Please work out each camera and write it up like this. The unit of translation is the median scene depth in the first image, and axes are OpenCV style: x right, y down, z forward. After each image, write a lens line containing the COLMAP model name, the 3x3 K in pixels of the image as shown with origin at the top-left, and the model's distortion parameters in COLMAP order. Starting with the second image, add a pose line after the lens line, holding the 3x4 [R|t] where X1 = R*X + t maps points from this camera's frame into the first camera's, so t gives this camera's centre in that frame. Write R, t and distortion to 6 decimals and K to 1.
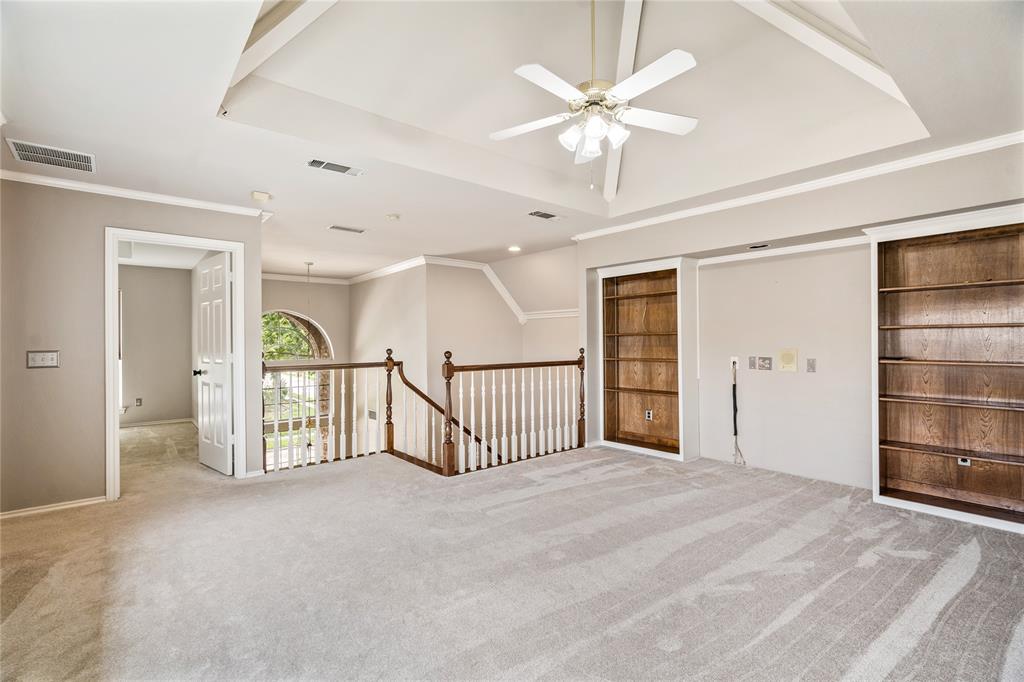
lens RADIAL K [[466.7, 0, 509.7], [0, 466.7, 341.3], [0, 0, 1]] dist [-0.004252, 0.002504]
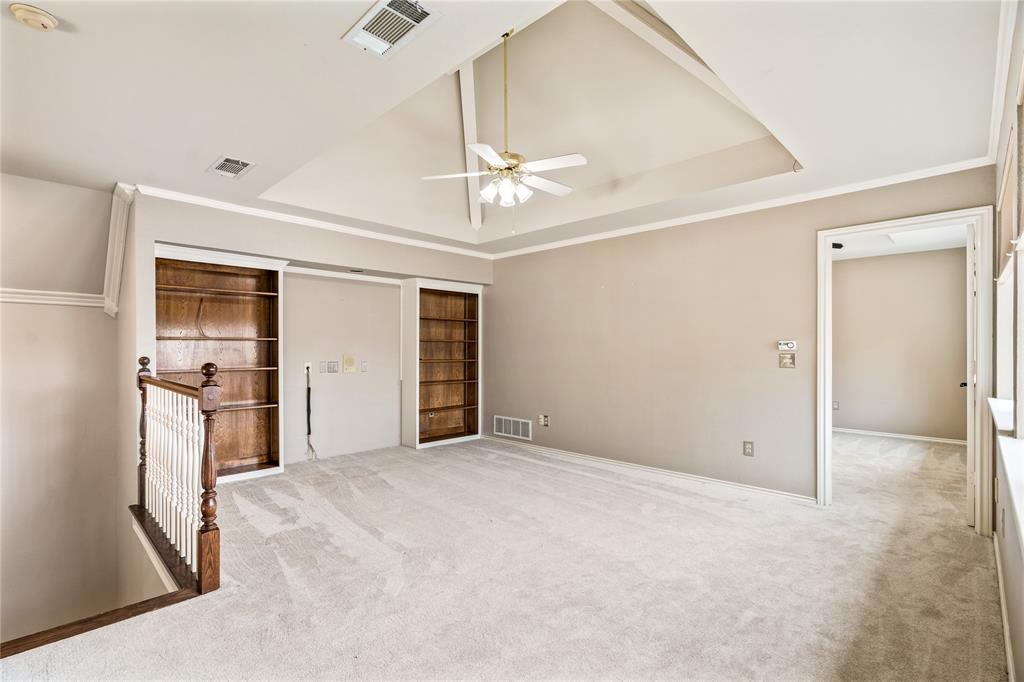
lens RADIAL K [[466.7, 0, 506.8], [0, 466.7, 343.7], [0, 0, 1]] dist [-0.004252, 0.002504]
pose [[-0.084846, 0.017455, 0.996241, -0.706226], [0.000411, 0.999847, -0.017483, 0.009518], [-0.996394, -0.001074, -0.084840, 0.696323]]
